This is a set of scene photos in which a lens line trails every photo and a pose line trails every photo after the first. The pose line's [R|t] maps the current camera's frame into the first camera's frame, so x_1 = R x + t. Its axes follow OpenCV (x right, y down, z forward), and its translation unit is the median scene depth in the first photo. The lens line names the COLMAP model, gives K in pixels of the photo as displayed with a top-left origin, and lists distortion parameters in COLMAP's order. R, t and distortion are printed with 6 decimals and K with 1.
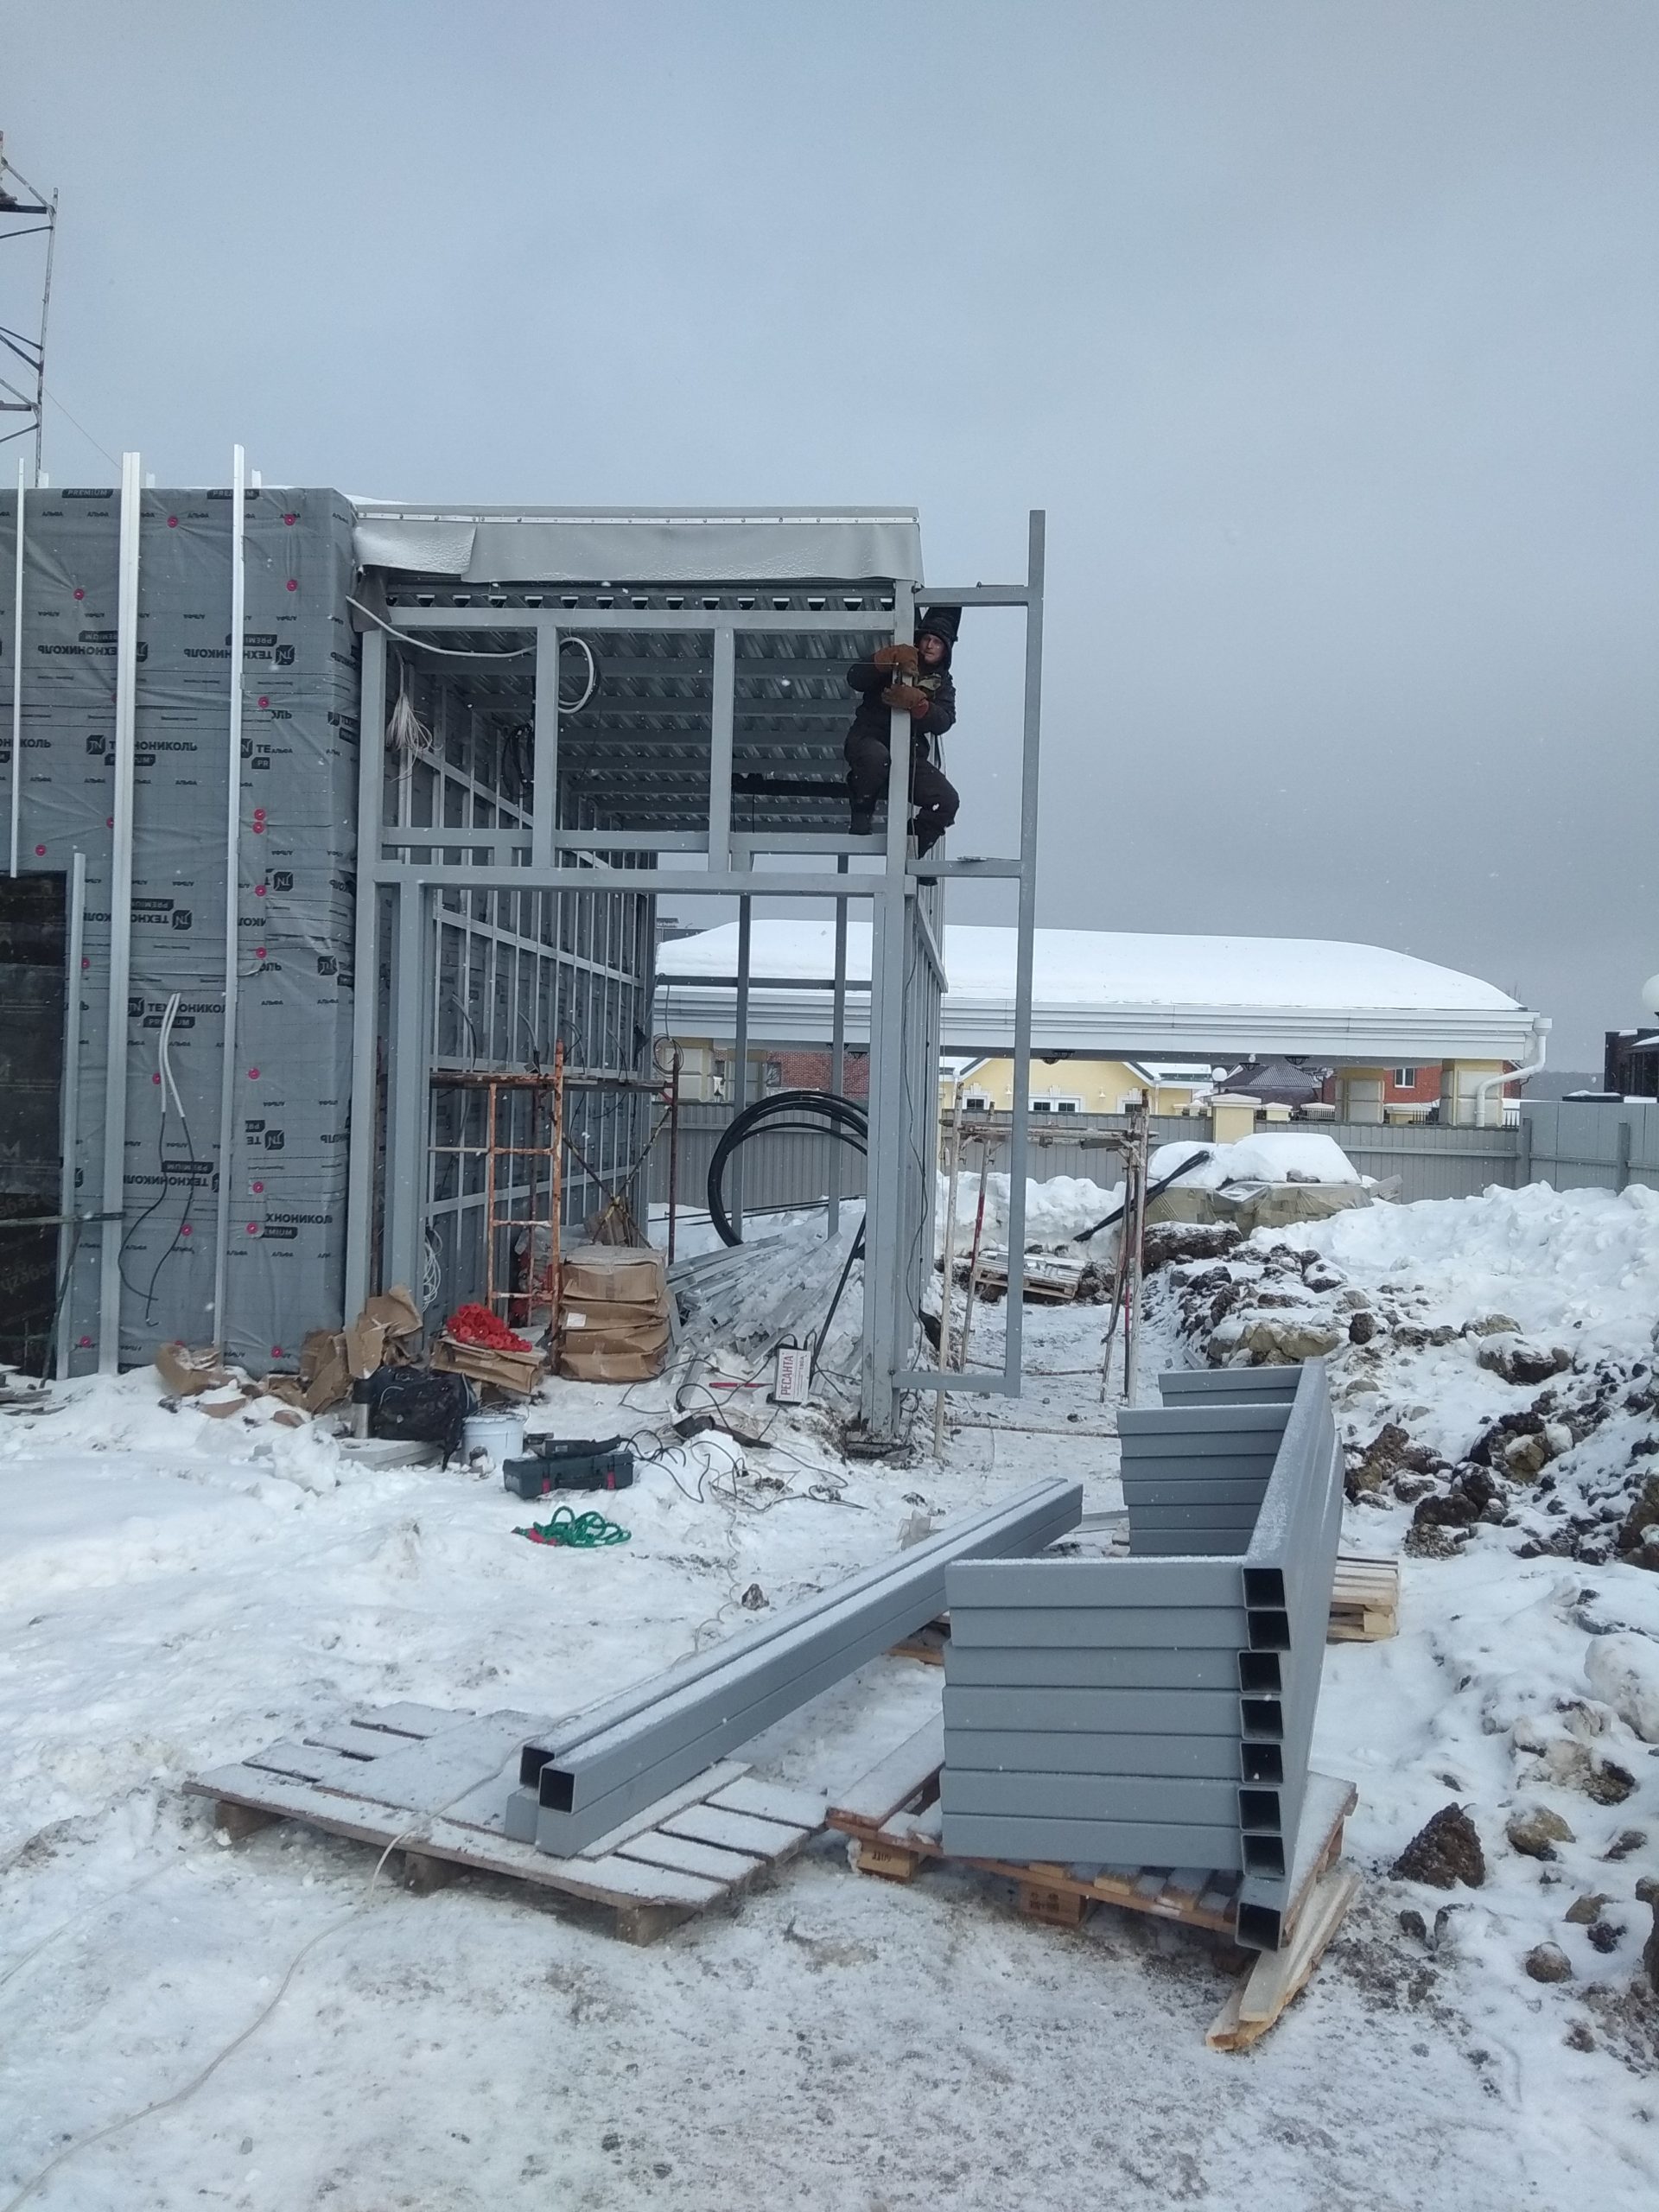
lens RADIAL K [[1784.8, 0, 833.3], [0, 1784.8, 1099.1], [0, 0, 1]] dist [0.078203, -0.138319]
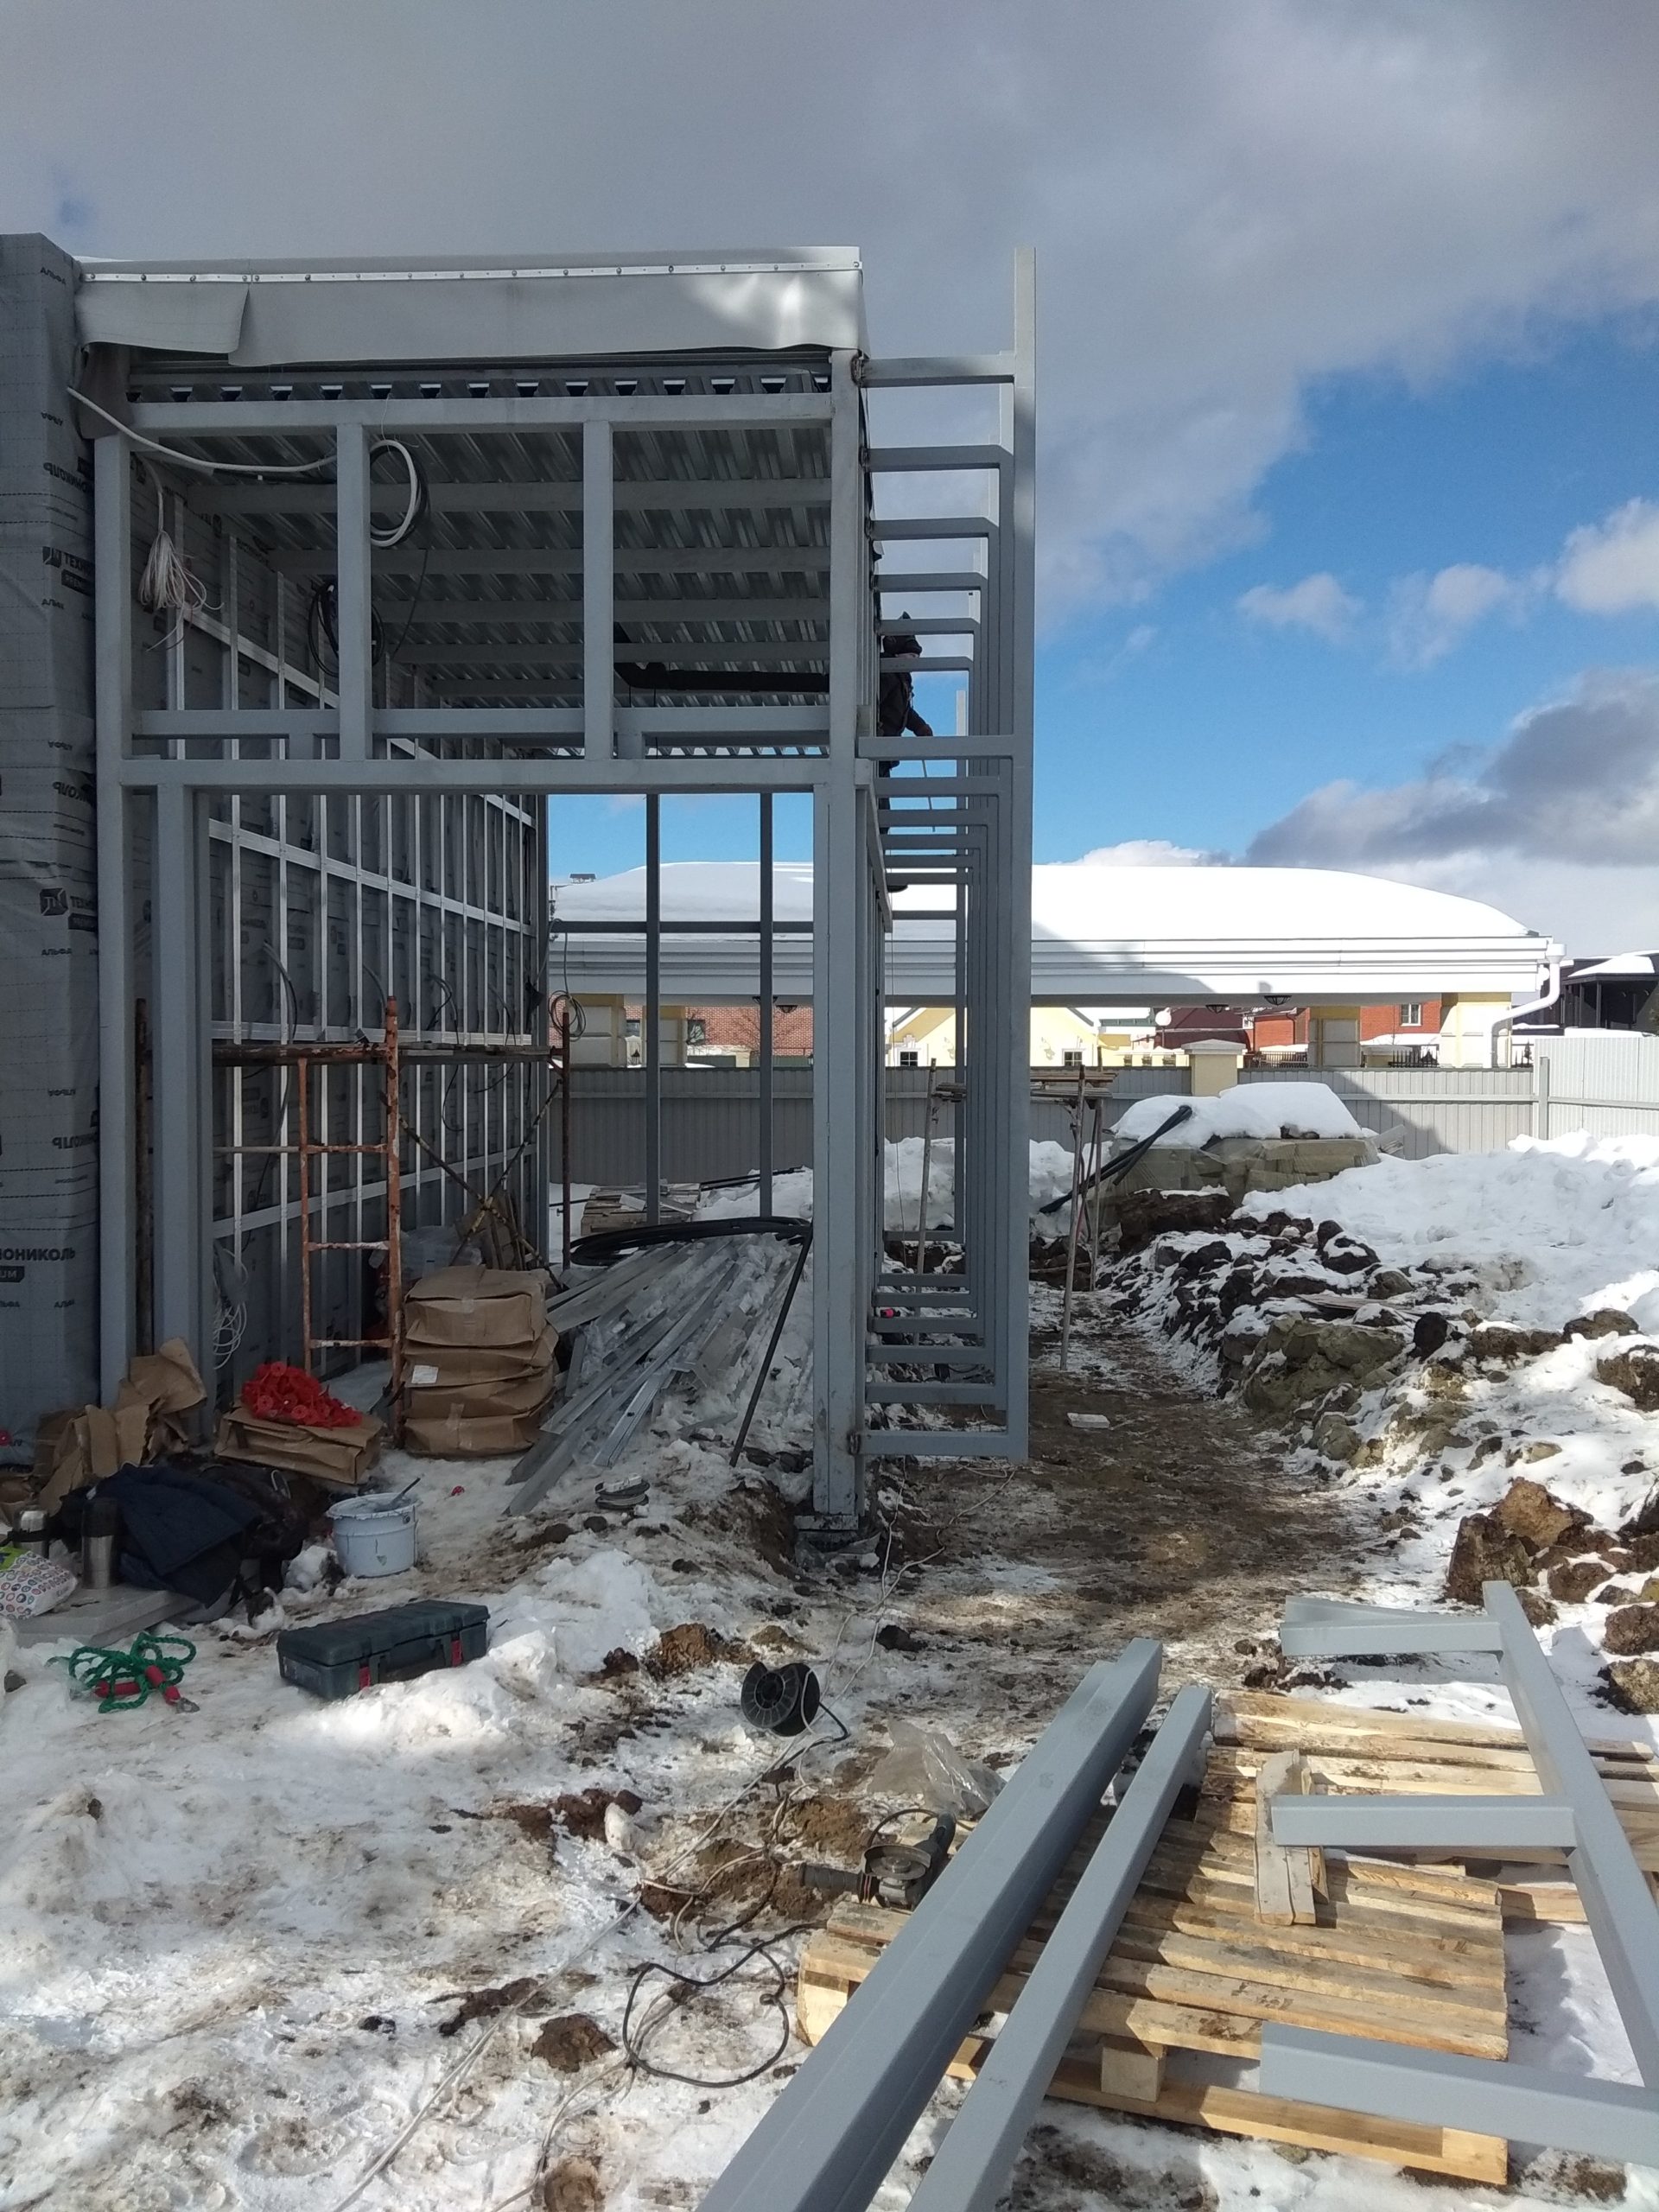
lens RADIAL K [[1778.0, 0, 829.5], [0, 1778.0, 1106.0], [0, 0, 1]] dist [0.115234, -0.220898]
pose [[0.998850, -0.030682, 0.036833, -0.000107], [0.029580, 0.999109, 0.030091, -0.004312], [-0.037723, -0.028967, 0.998868, 0.219918]]
